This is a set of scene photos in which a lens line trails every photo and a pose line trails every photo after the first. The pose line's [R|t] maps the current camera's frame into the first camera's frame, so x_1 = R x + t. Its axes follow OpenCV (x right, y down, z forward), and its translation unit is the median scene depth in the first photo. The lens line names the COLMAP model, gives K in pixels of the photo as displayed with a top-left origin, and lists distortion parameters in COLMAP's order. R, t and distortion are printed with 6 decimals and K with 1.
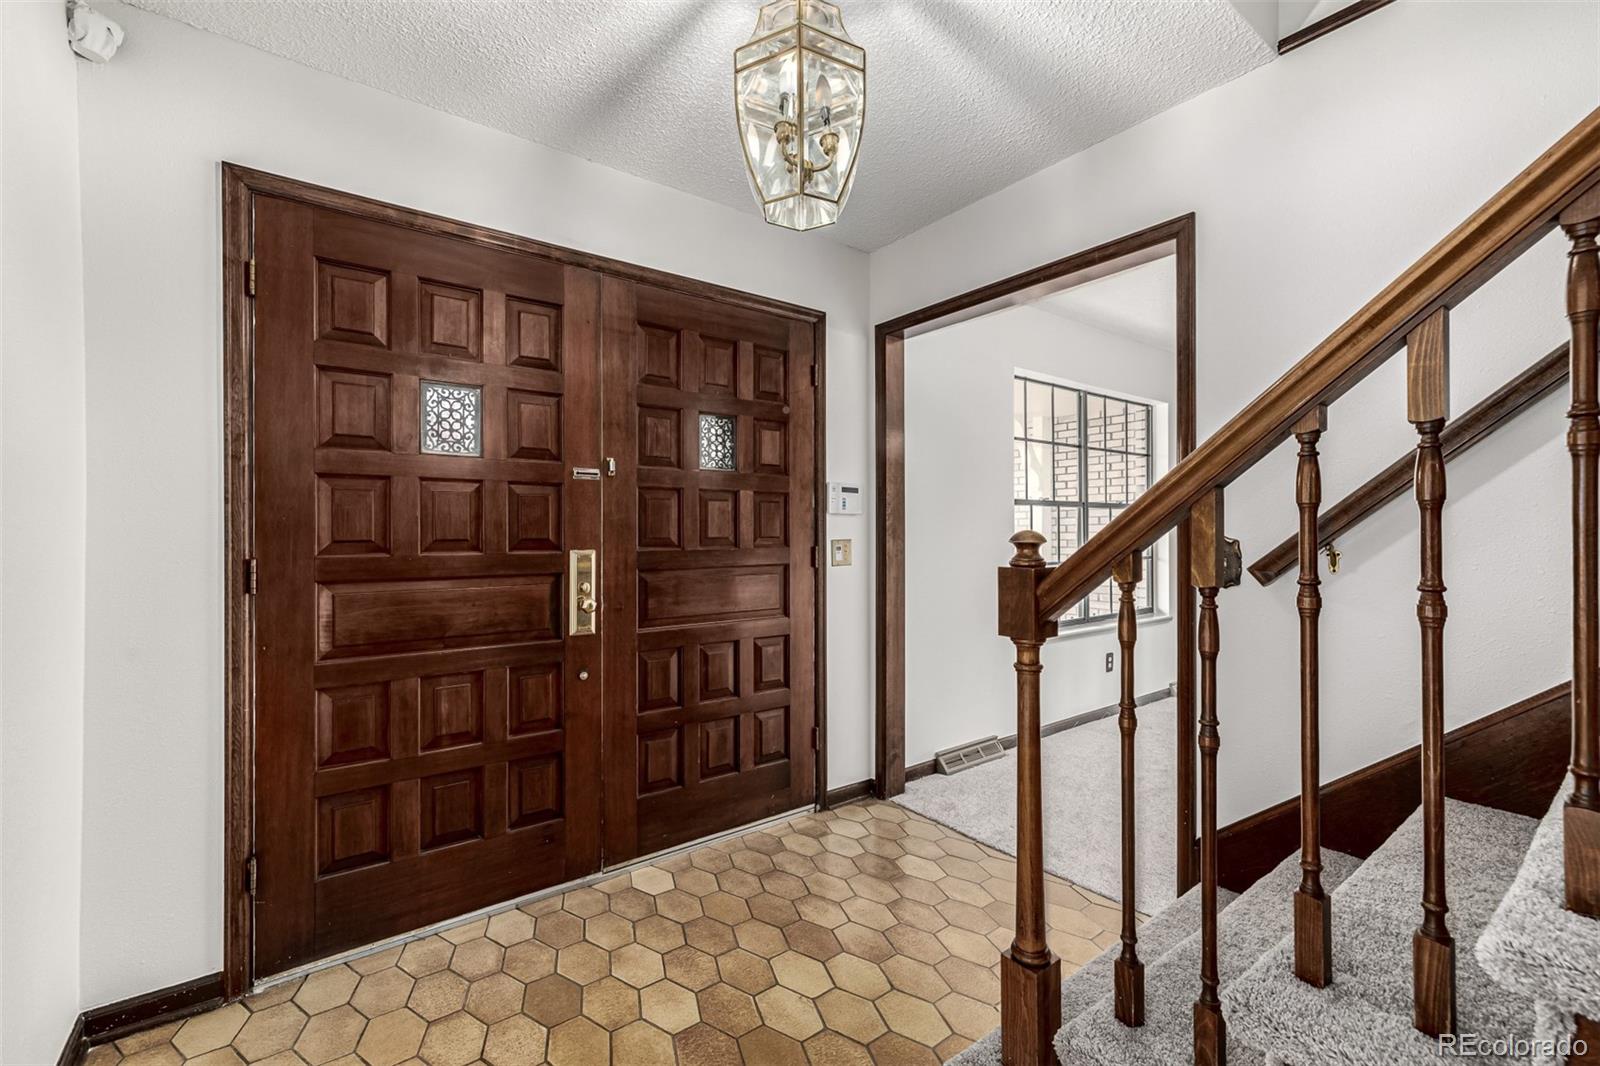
lens RADIAL K [[670.7, 0, 800.0], [0, 670.7, 533.0], [0, 0, 1]] dist [0.000445, 0.000398]
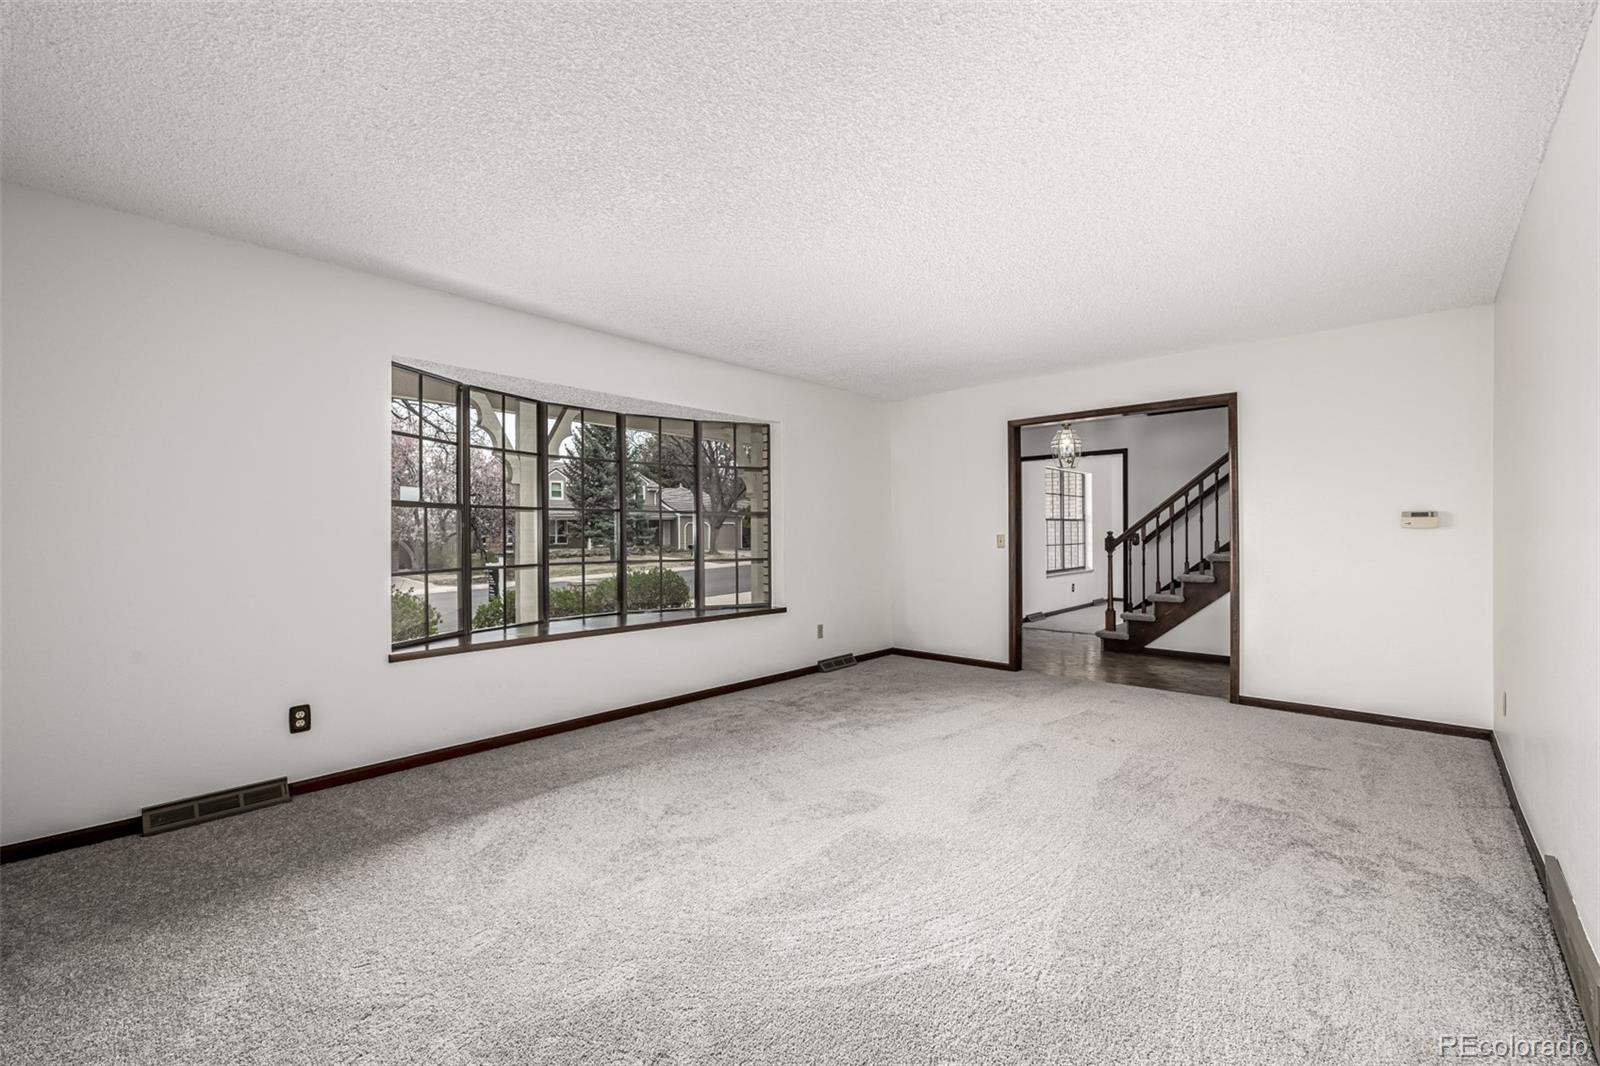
lens RADIAL K [[675.2, 0, 800.2], [0, 675.2, 540.3], [0, 0, 1]] dist [0.000186, 0.000000]
pose [[0.982598, -0.000795, 0.185742, -3.103387], [-0.000941, 0.999957, 0.009259, 0.023903], [-0.185741, -0.009272, 0.982555, -3.855894]]
